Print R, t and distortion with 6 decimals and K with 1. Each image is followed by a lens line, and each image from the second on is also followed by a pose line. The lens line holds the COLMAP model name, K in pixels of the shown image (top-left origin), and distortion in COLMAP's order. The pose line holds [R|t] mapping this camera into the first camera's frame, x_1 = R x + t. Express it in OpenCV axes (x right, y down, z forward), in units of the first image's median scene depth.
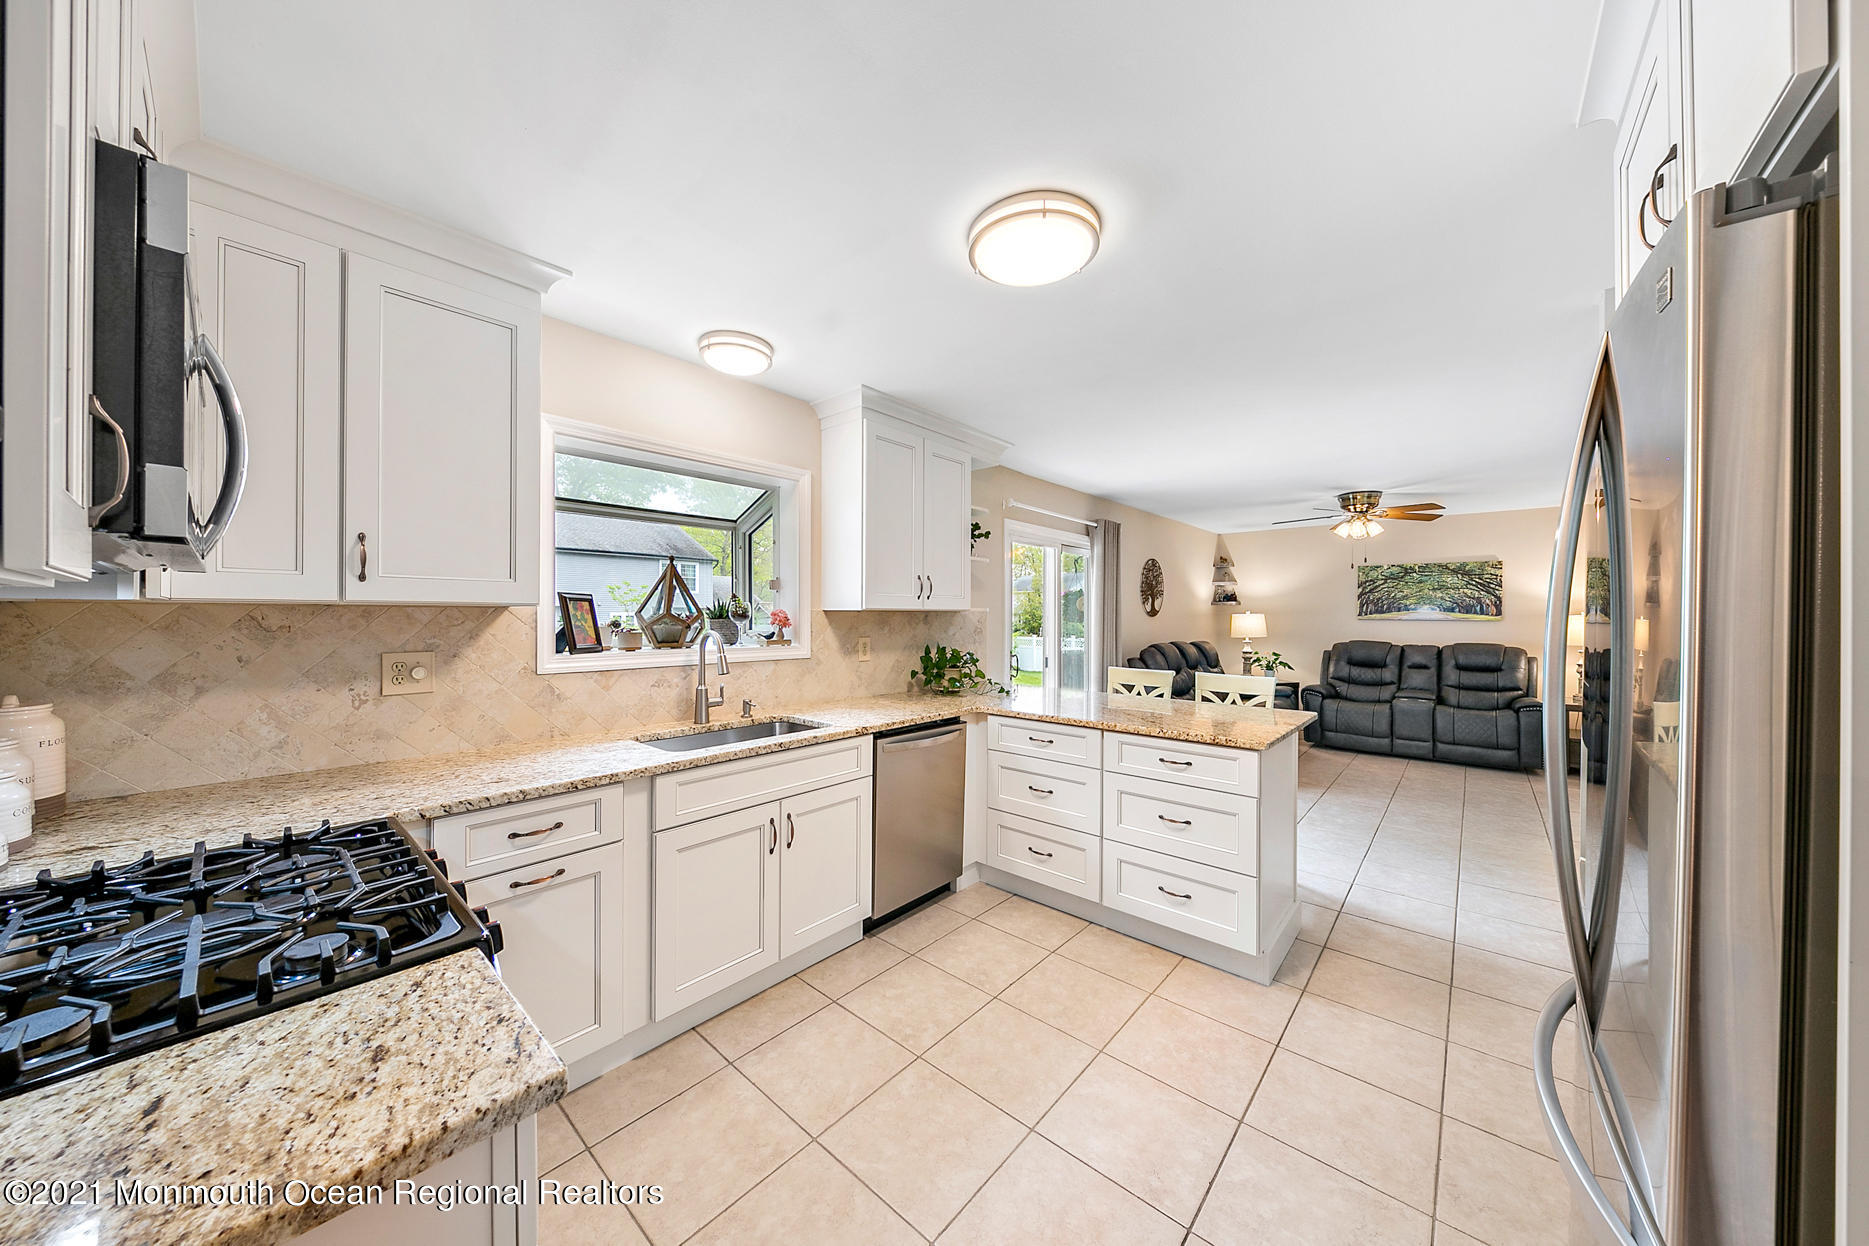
lens RADIAL K [[632.6, 0, 922.3], [0, 632.6, 611.1], [0, 0, 1]] dist [0.000096, -0.000156]
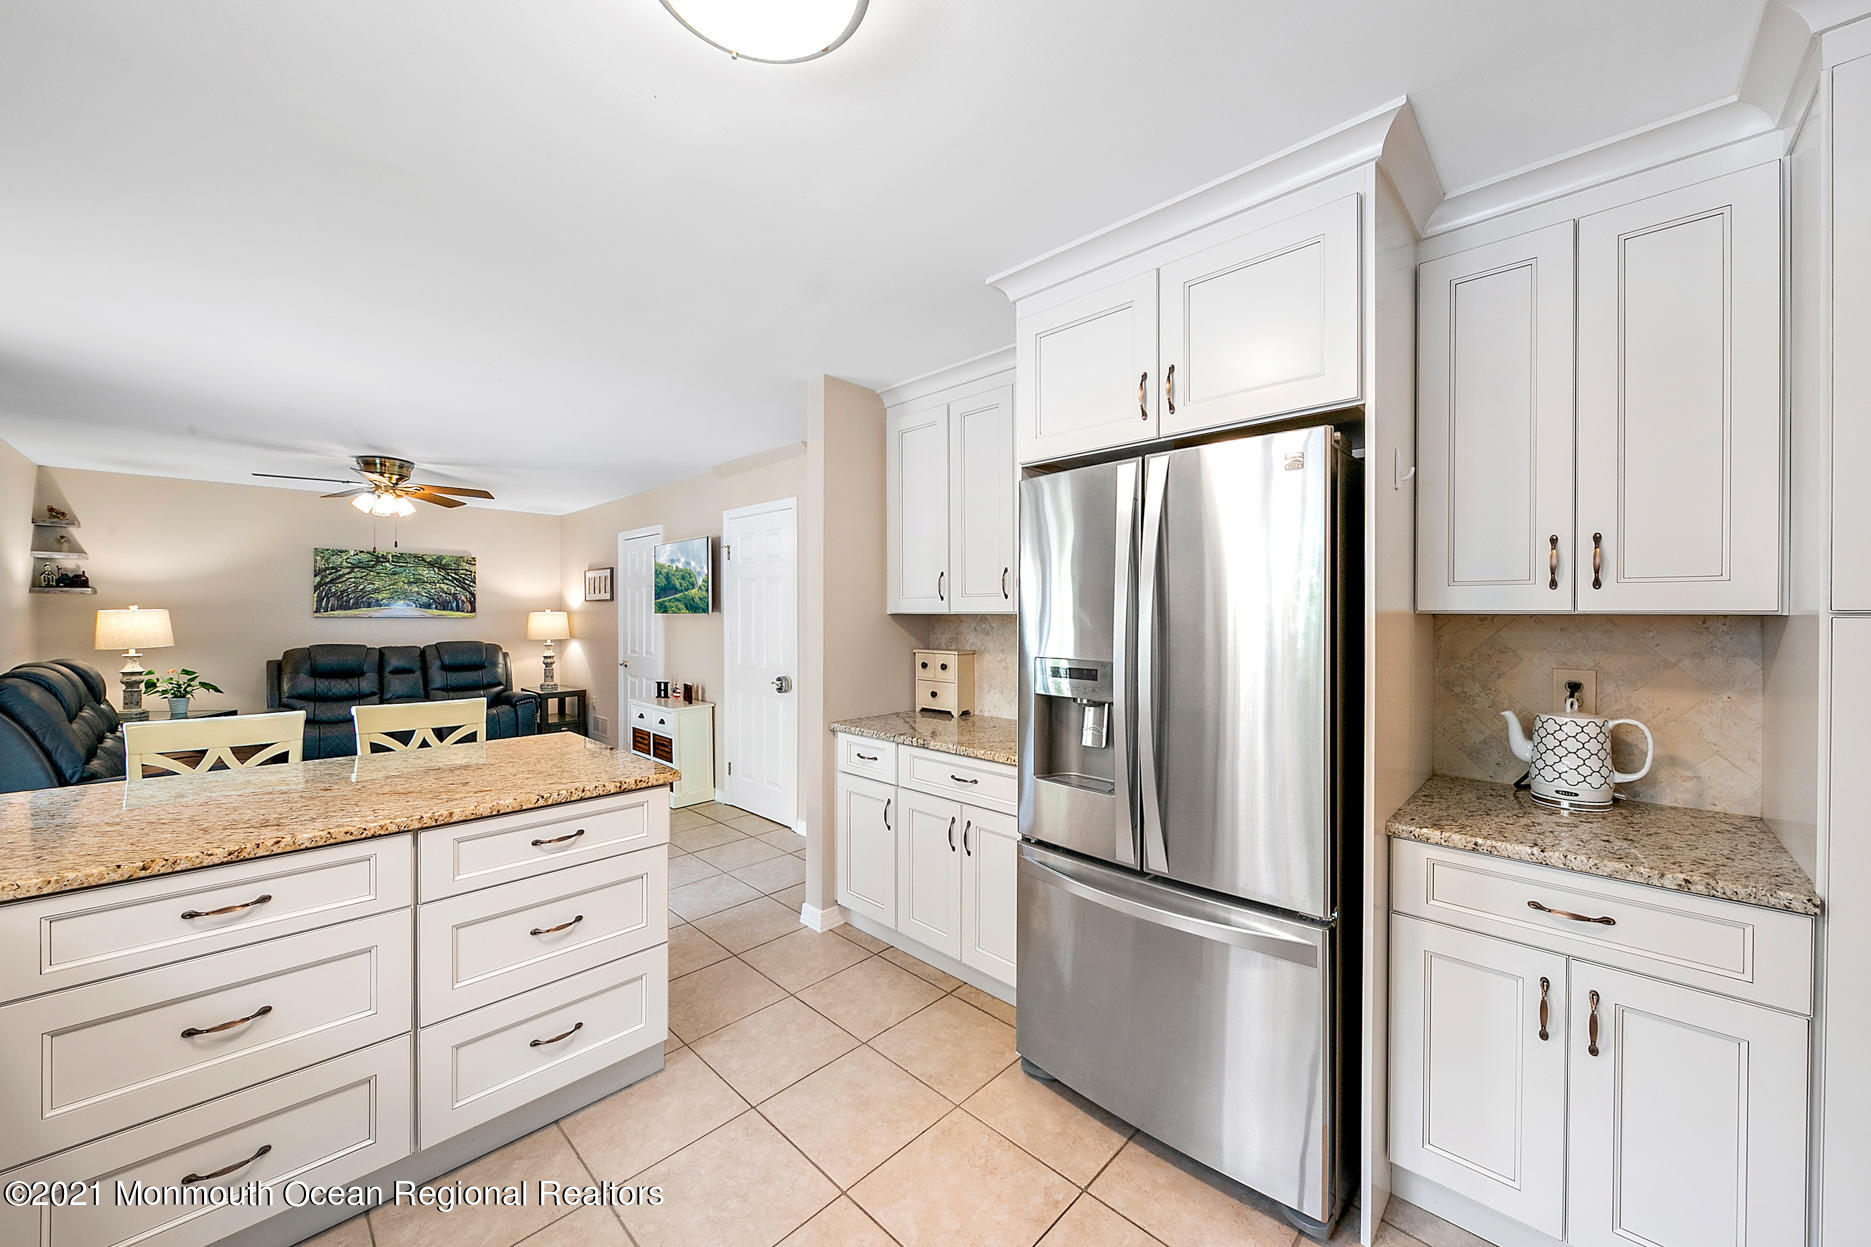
lens RADIAL K [[682.1, 0, 935.7], [0, 682.1, 618.2], [0, 0, 1]] dist [-0.011914, 0.000704]
pose [[0.033930, -0.009440, 0.999380, -0.123912], [-0.009669, 0.999905, 0.009774, -0.001211], [-0.999377, -0.009995, 0.033835, 0.245950]]
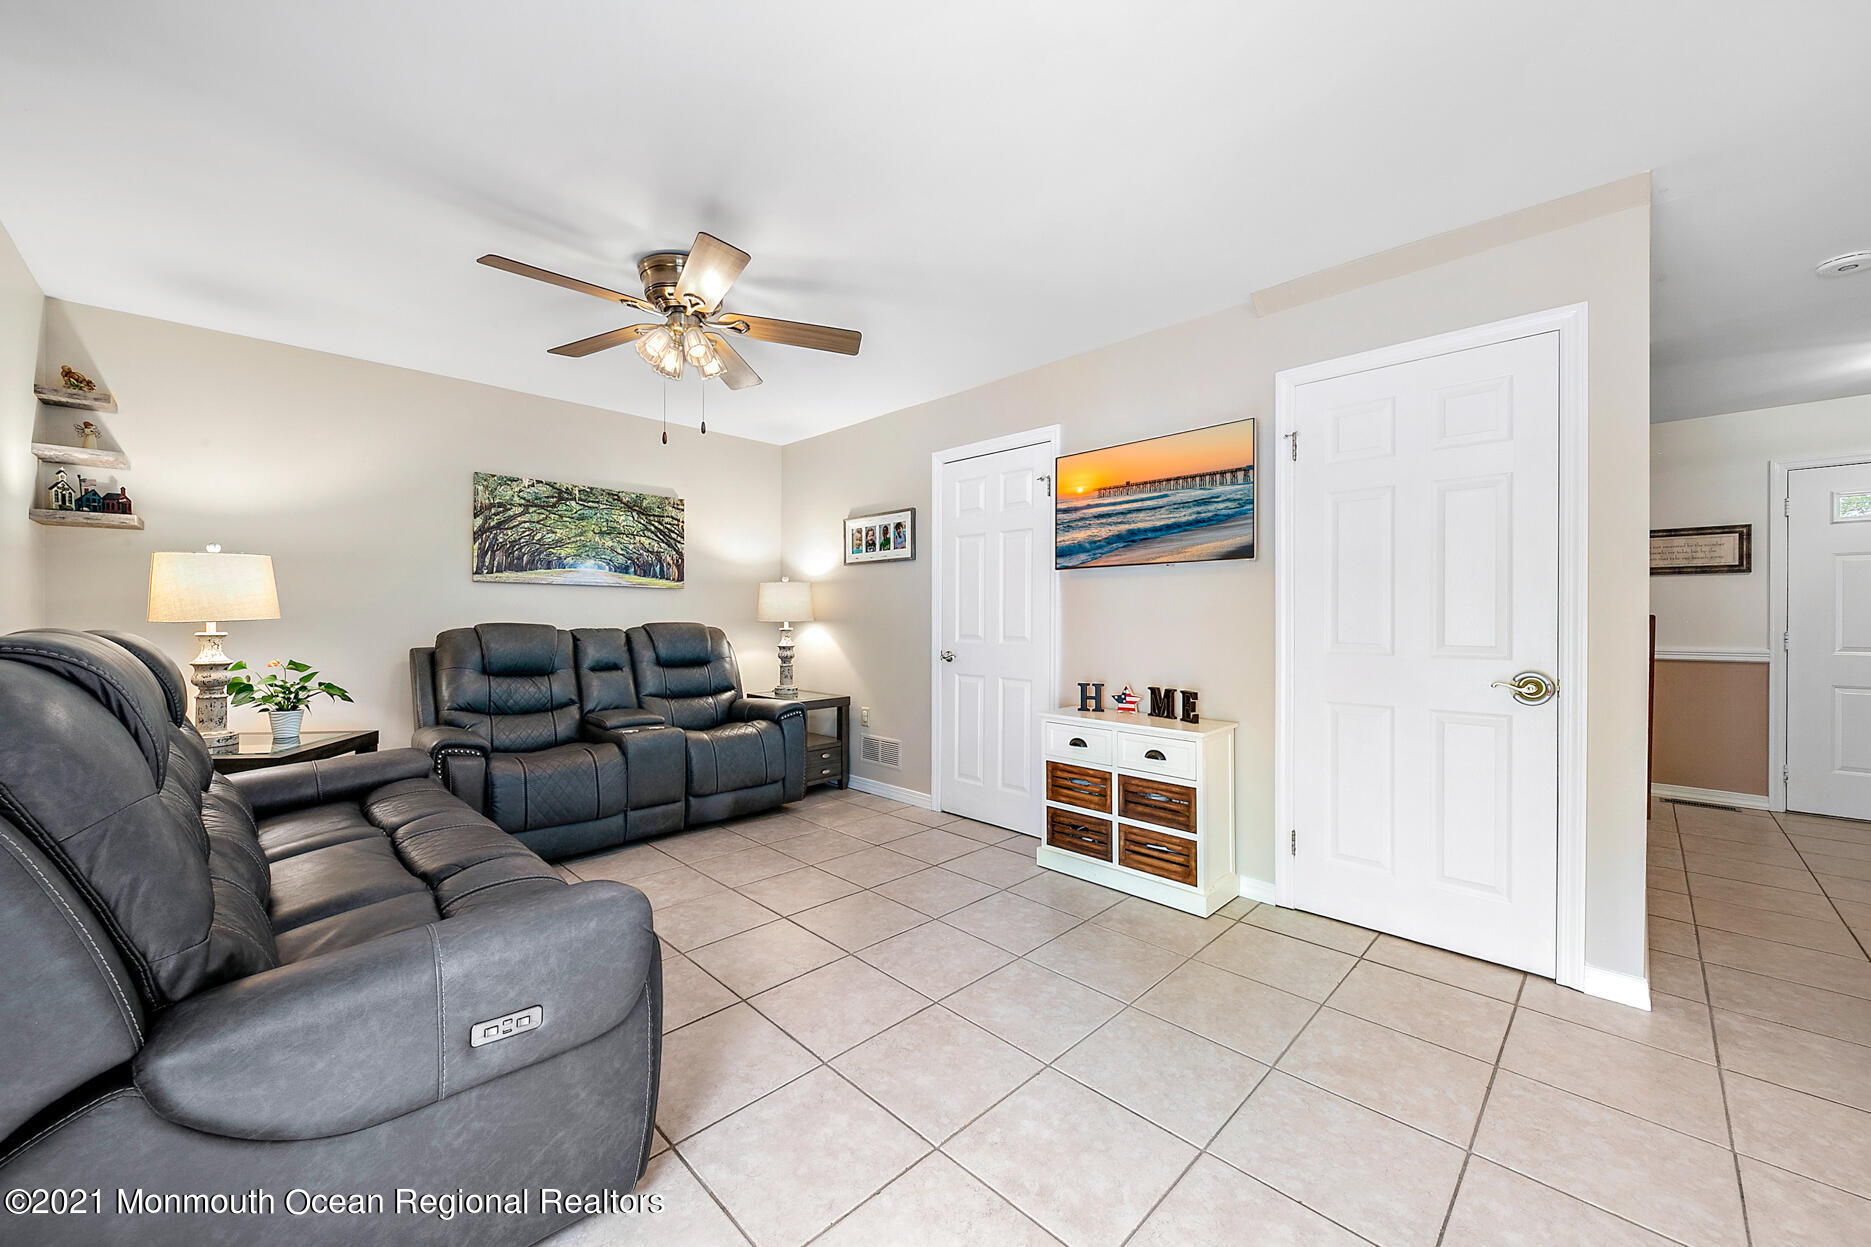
lens RADIAL K [[707.8, 0, 925.7], [0, 707.8, 619.5], [0, 0, 1]] dist [0.001837, -0.001455]
pose [[0.061264, -0.004549, 0.998111, 0.189694], [-0.009483, 0.999942, 0.005139, 0.041589], [-0.998077, -0.009780, 0.061218, 0.708163]]
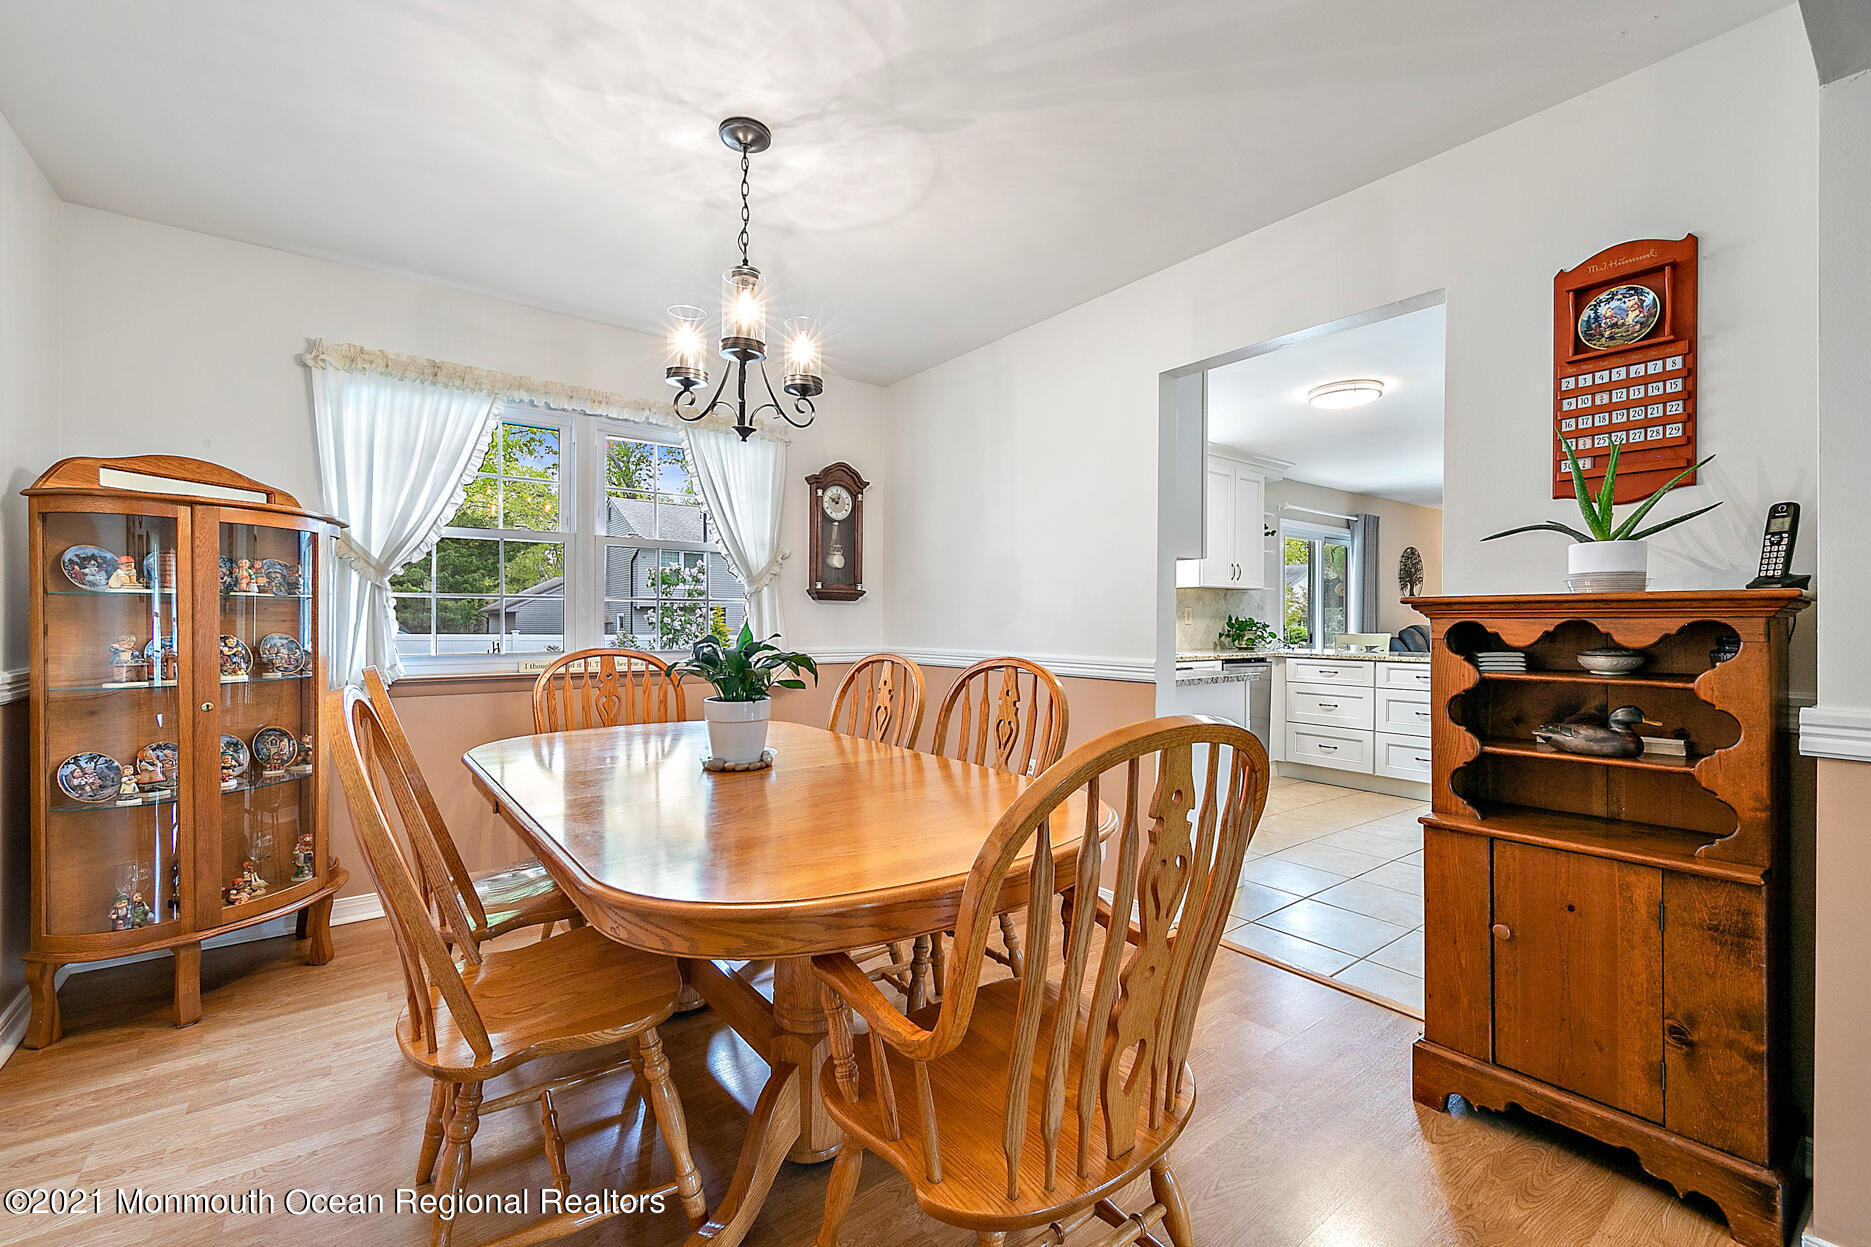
lens RADIAL K [[789.4, 0, 919.0], [0, 789.4, 622.7], [0, 0, 1]] dist [0.008686, -0.000296]
pose [[0.978713, 0.002593, -0.205215, -0.186574], [-0.000933, 0.999966, 0.008181, 0.035835], [0.205230, -0.007816, 0.978683, -0.511508]]
